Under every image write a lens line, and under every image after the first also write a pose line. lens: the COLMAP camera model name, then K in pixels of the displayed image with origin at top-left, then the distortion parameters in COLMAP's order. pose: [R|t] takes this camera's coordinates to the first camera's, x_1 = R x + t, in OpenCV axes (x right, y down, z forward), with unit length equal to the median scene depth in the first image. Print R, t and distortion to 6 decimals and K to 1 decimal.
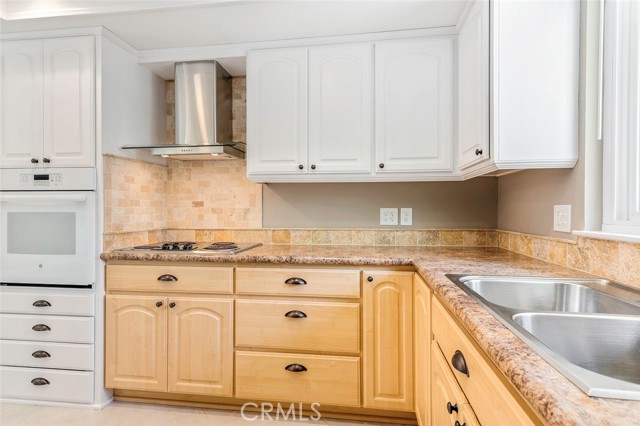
lens RADIAL K [[327.7, 0, 321.9], [0, 327.7, 210.8], [0, 0, 1]] dist [0.003332, 0.000341]
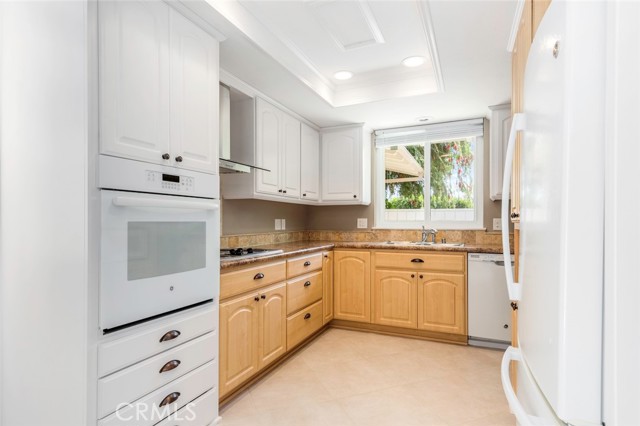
lens RADIAL K [[343.0, 0, 326.4], [0, 343.0, 223.1], [0, 0, 1]] dist [0.000314, 0.000144]
pose [[0.265453, -0.005347, 0.964109, -1.573386], [0.002297, 0.999985, 0.004914, 0.004637], [-0.964121, 0.000910, 0.265461, 0.414575]]
